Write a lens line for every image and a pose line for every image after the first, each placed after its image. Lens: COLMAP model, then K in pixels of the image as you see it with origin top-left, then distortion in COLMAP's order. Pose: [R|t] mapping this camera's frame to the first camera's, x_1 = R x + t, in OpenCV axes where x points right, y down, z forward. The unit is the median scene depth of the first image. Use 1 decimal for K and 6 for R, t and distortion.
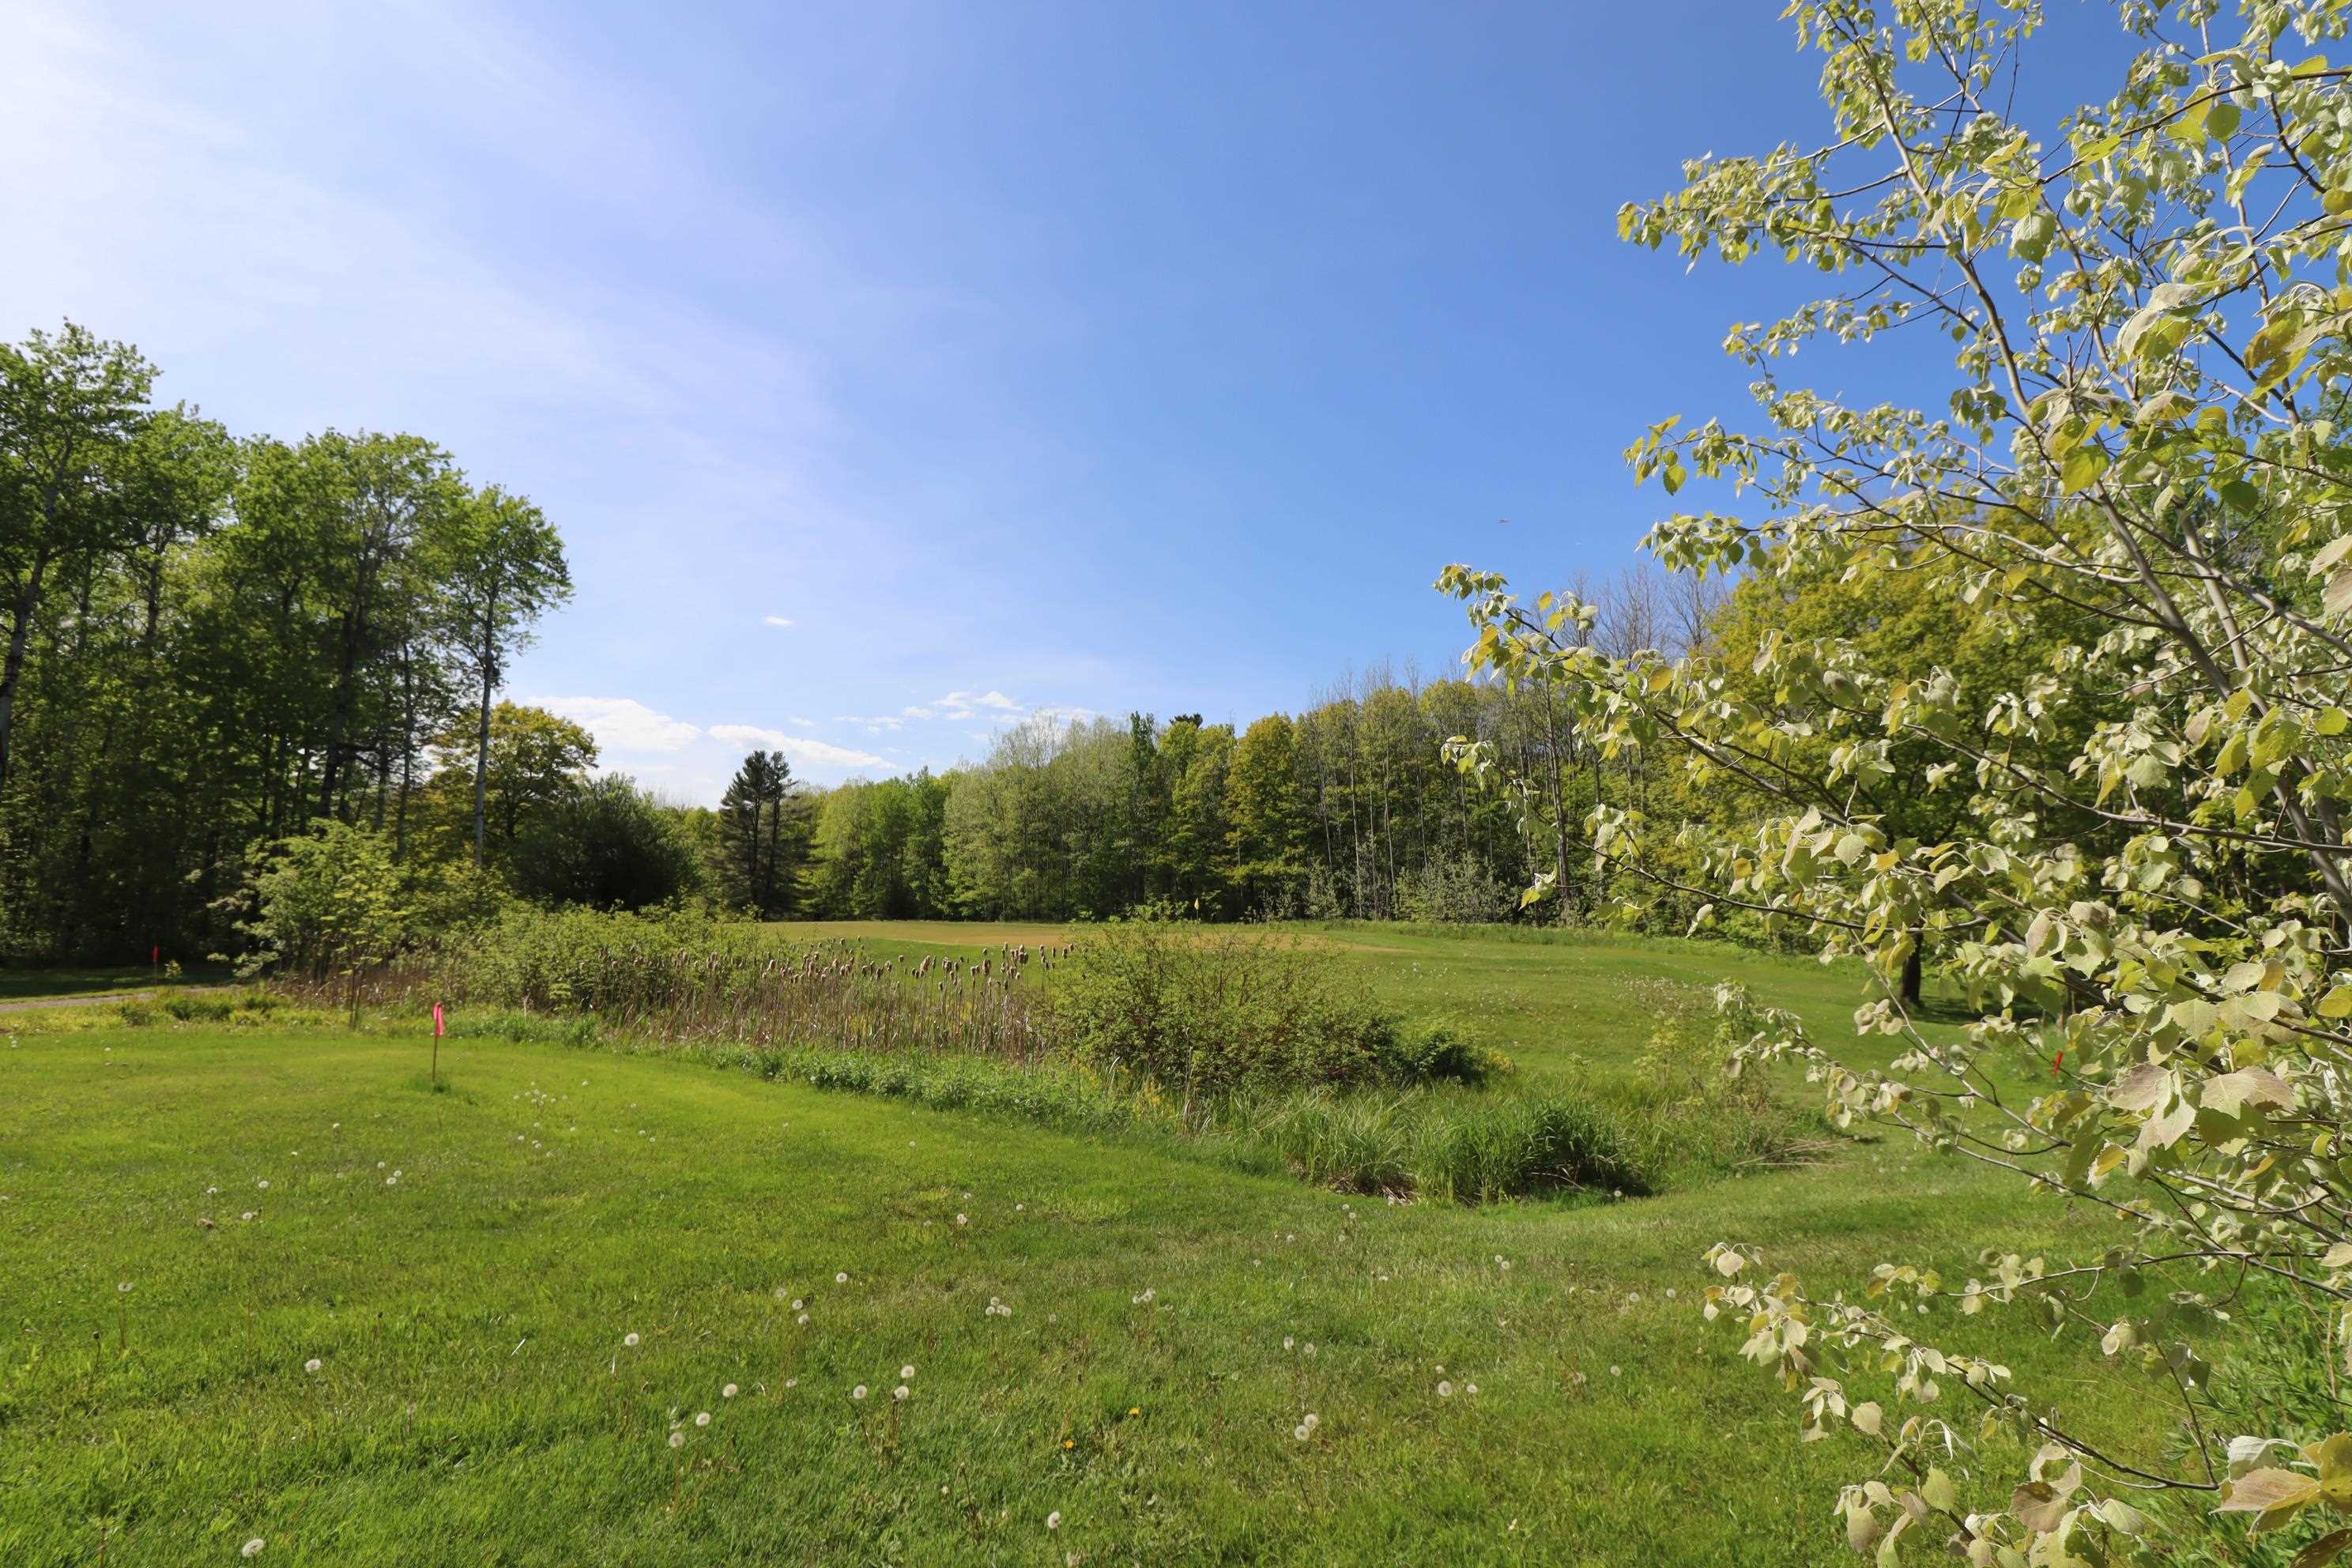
lens RADIAL K [[1144.4, 0, 1176.0], [0, 1144.4, 784.0], [0, 0, 1]] dist [-0.000739, -0.000080]
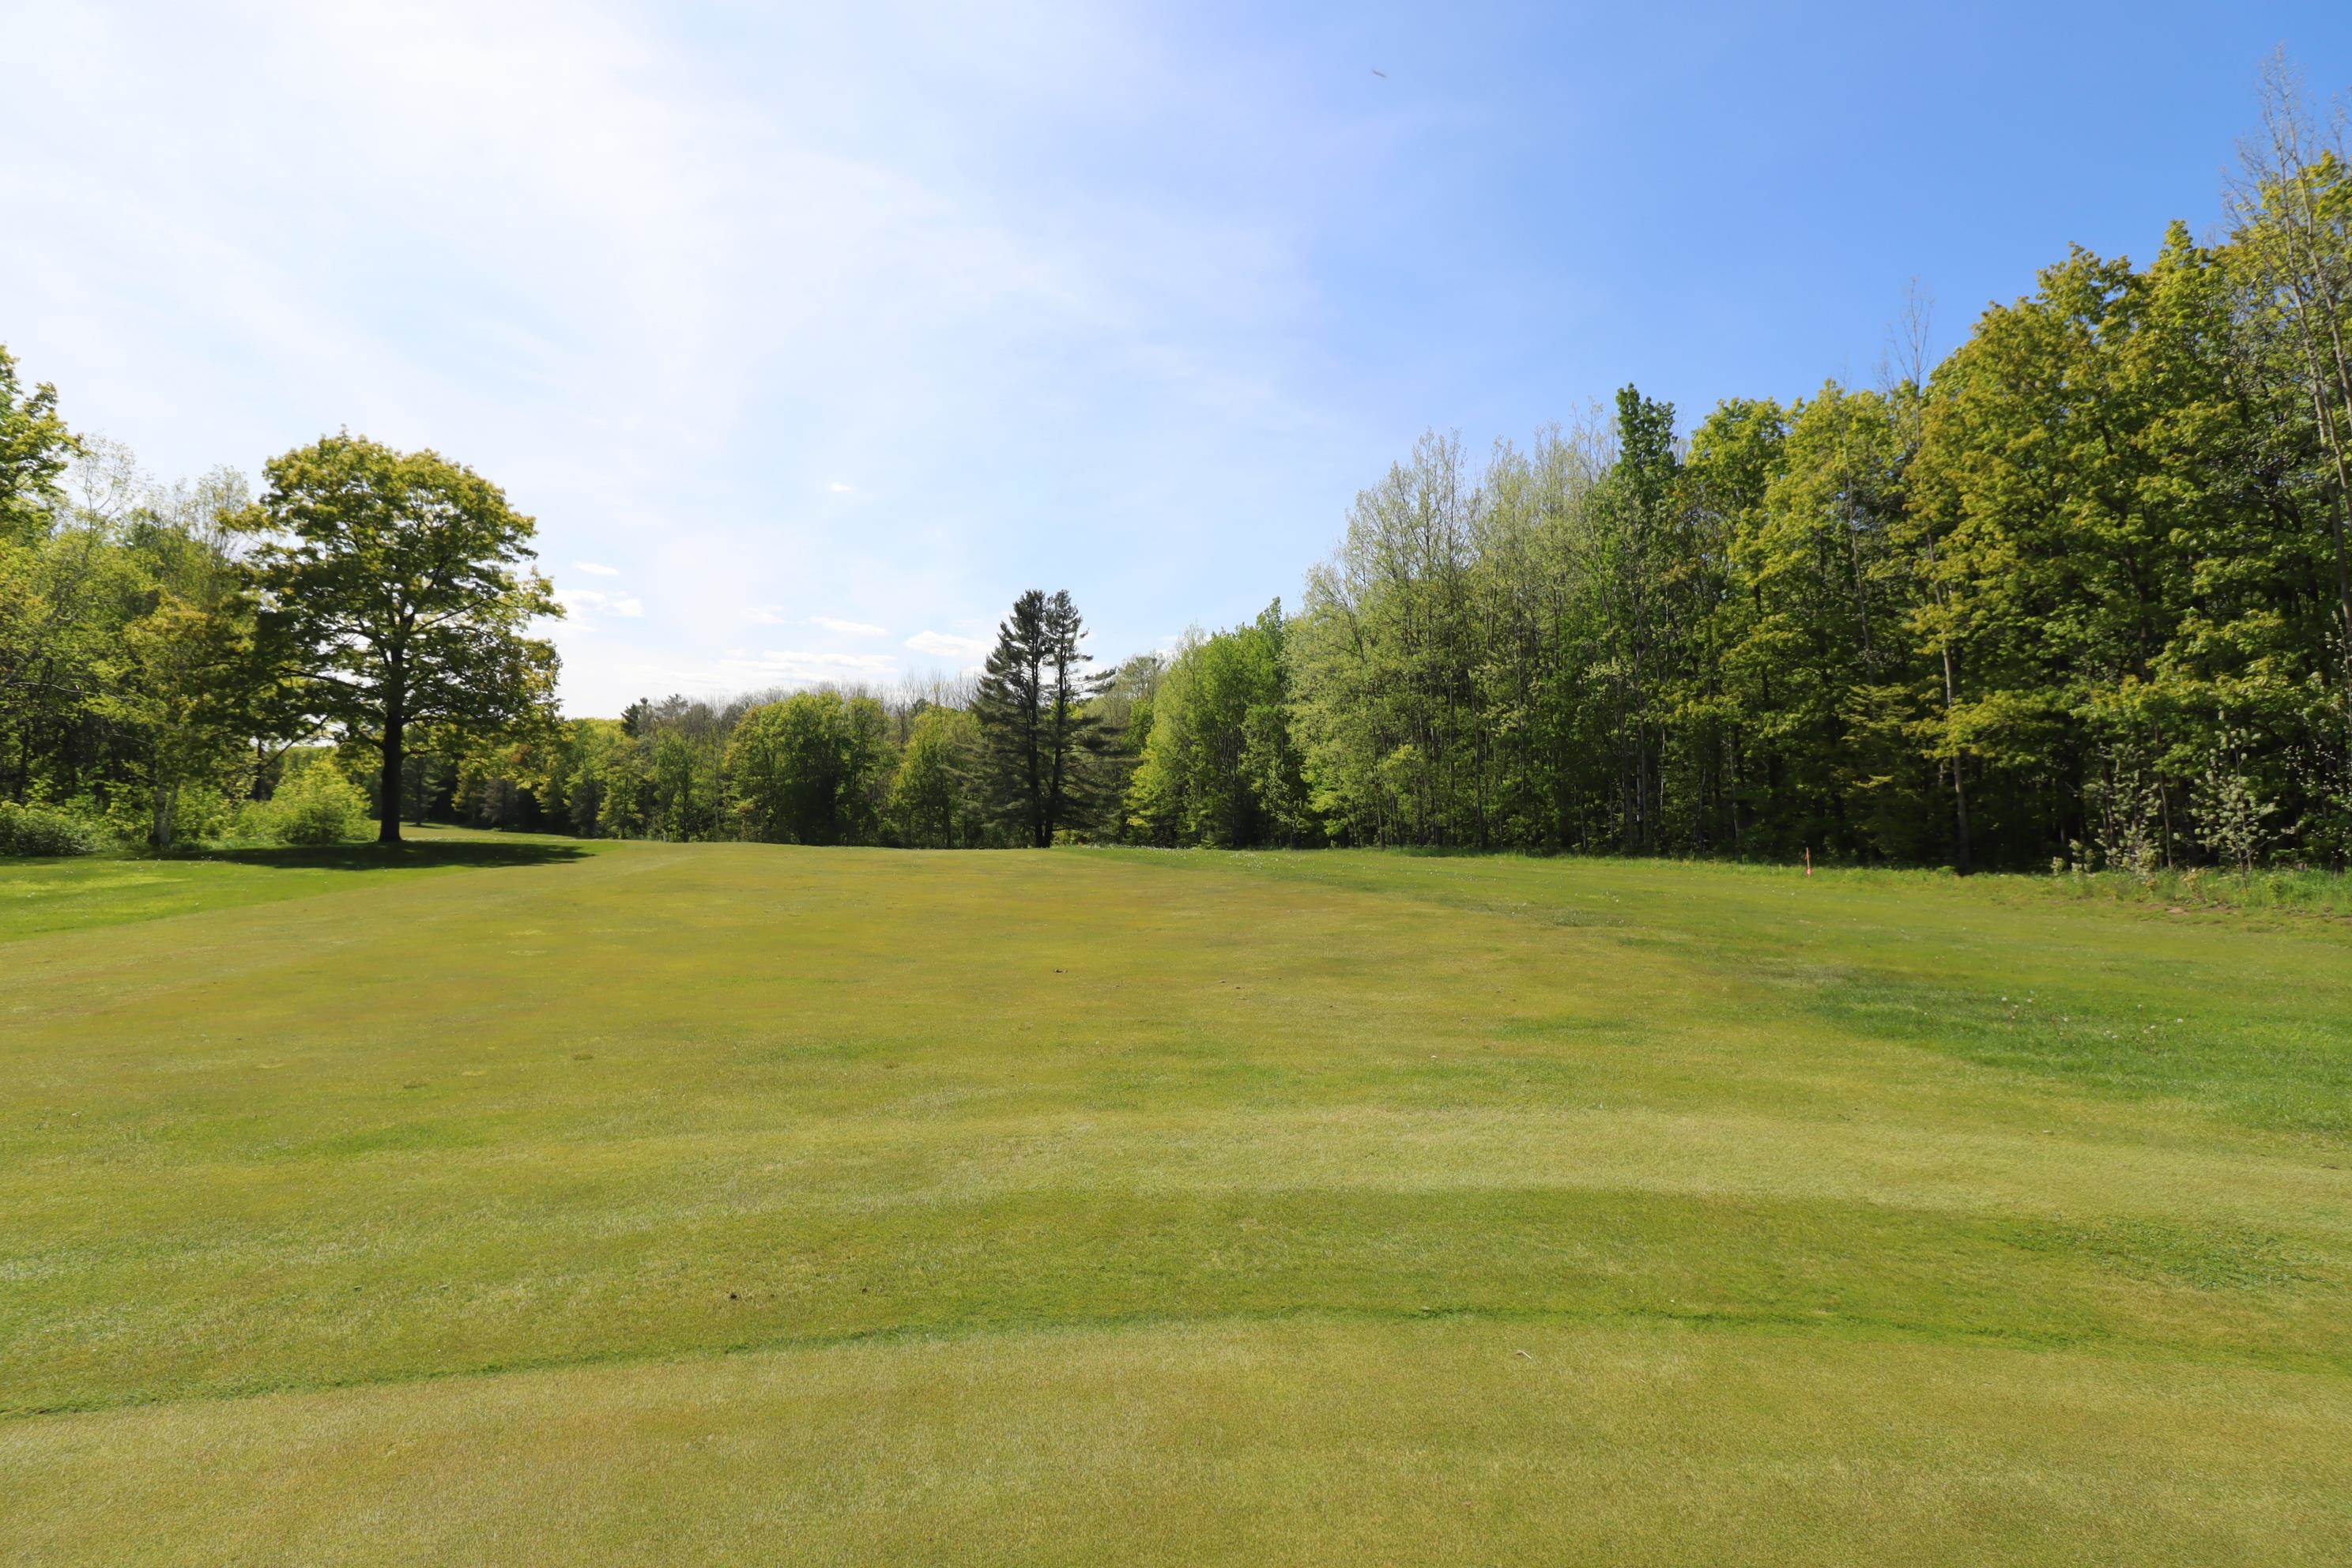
lens RADIAL K [[1144.4, 0, 1176.0], [0, 1144.4, 784.0], [0, 0, 1]] dist [-0.000739, -0.000080]
pose [[0.911226, -0.018838, -0.411477, -0.015822], [0.052101, 0.996202, 0.069770, 0.051680], [0.408600, -0.085014, 0.908746, 0.512375]]
